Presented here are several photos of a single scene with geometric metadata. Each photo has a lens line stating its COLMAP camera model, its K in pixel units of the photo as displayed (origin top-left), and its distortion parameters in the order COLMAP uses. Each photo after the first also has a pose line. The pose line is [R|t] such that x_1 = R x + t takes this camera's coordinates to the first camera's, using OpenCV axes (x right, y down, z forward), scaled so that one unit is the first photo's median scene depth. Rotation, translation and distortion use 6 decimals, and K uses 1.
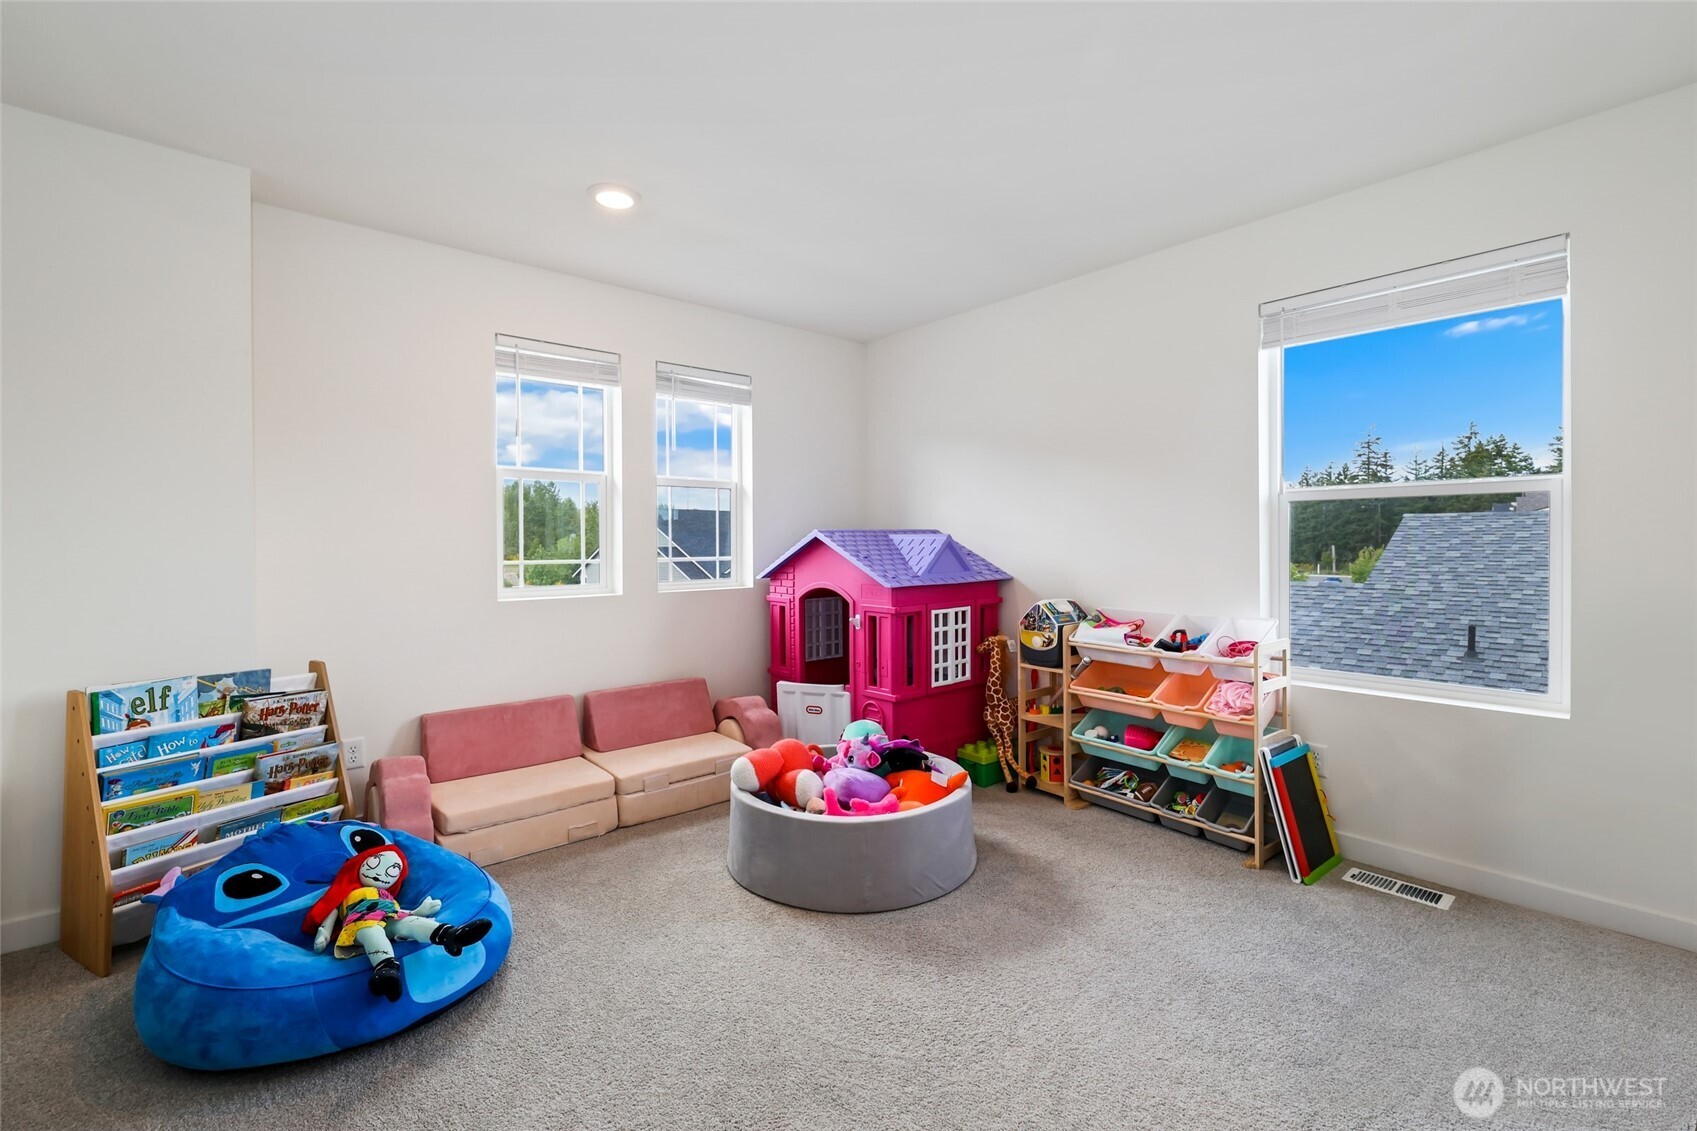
lens RADIAL K [[705.2, 0, 811.1], [0, 705.2, 573.2], [0, 0, 1]] dist [0.000398, 0.000104]
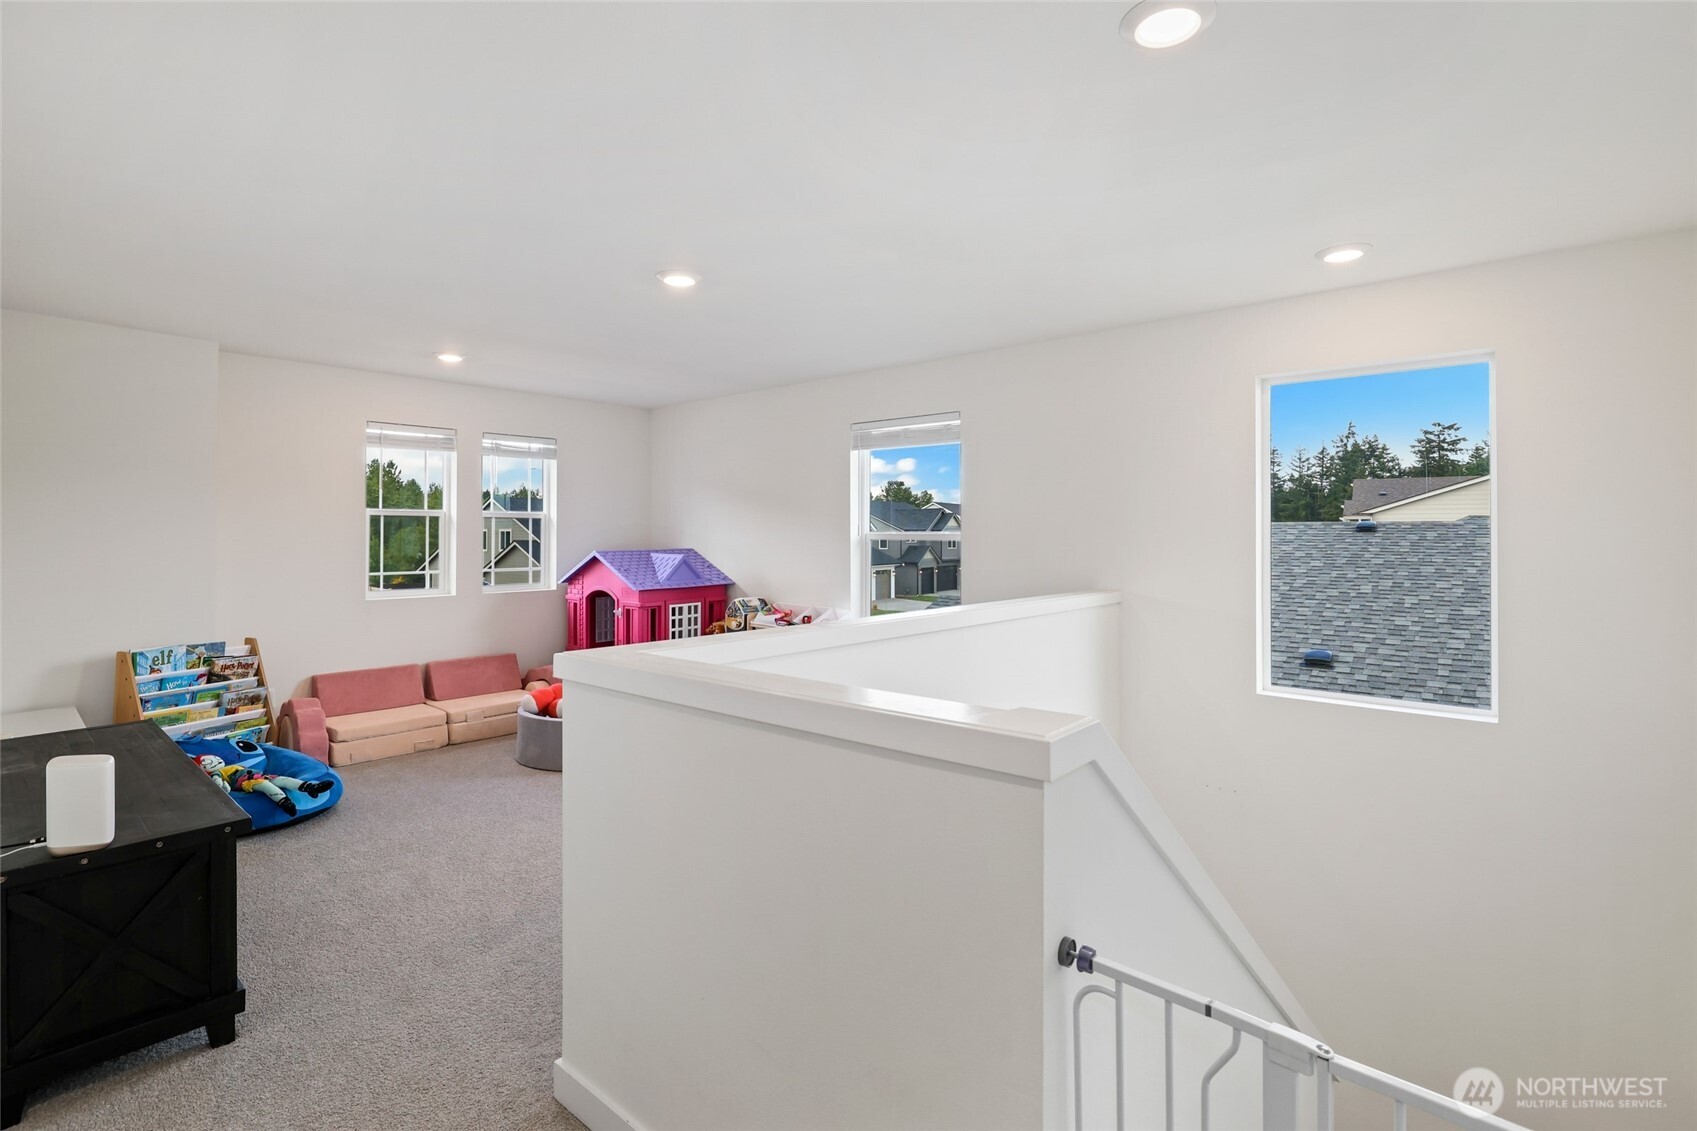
lens RADIAL K [[794.6, 0, 852.3], [0, 794.6, 550.3], [0, 0, 1]] dist [-0.045505, 0.022119]
pose [[0.983541, 0.005437, 0.180604, 0.329881], [-0.001868, 0.999800, -0.019924, -0.042745], [-0.180676, 0.019259, 0.983354, -1.003071]]
